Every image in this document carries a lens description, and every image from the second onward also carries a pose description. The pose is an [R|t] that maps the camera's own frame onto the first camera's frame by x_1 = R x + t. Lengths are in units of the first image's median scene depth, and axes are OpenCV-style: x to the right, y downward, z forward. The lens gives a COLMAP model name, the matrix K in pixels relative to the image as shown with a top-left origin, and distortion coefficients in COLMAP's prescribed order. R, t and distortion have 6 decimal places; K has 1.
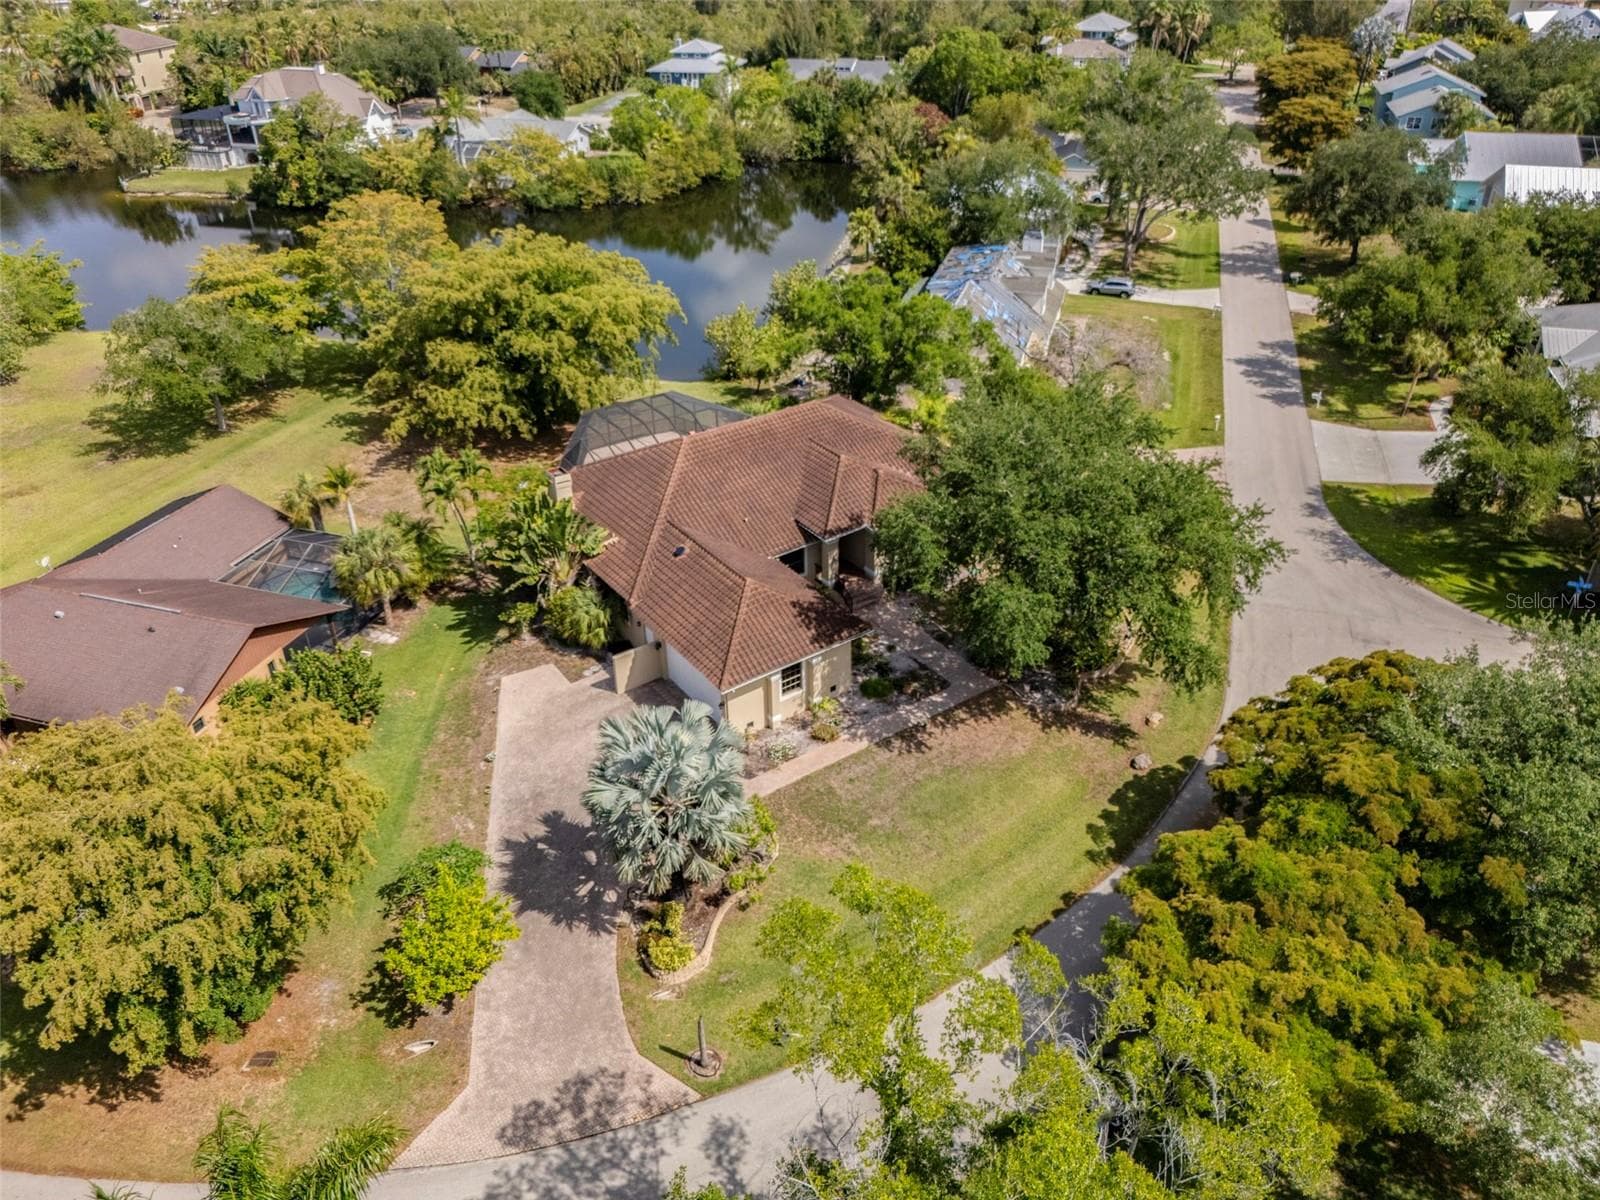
lens RADIAL K [[1169.3, 0, 806.9], [0, 1169.3, 590.0], [0, 0, 1]] dist [0.045644, -0.036696]
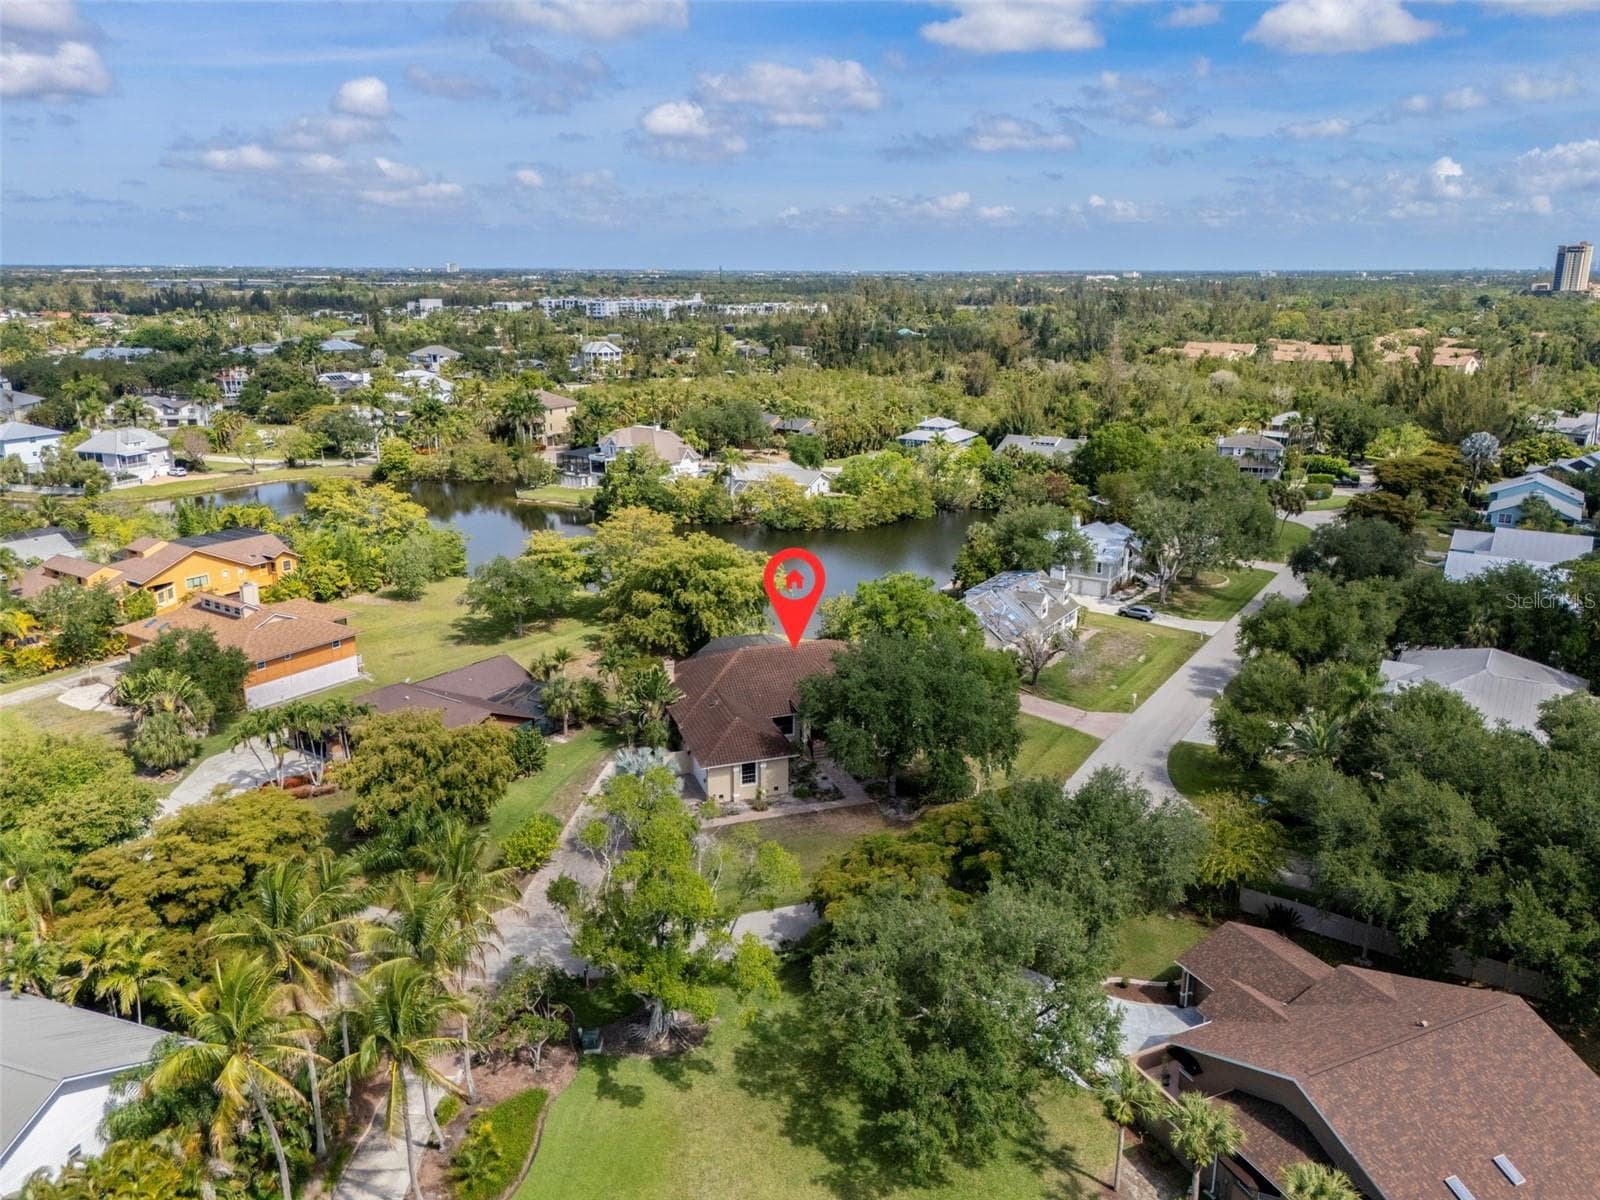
lens RADIAL K [[1169.3, 0, 789.3], [0, 1169.3, 605.0], [0, 0, 1]] dist [0.045644, -0.036696]
pose [[0.954154, 0.095226, -0.283764, 0.308827], [-0.165676, 0.957591, -0.235733, 0.140138], [0.249282, 0.271939, 0.929466, -0.418030]]
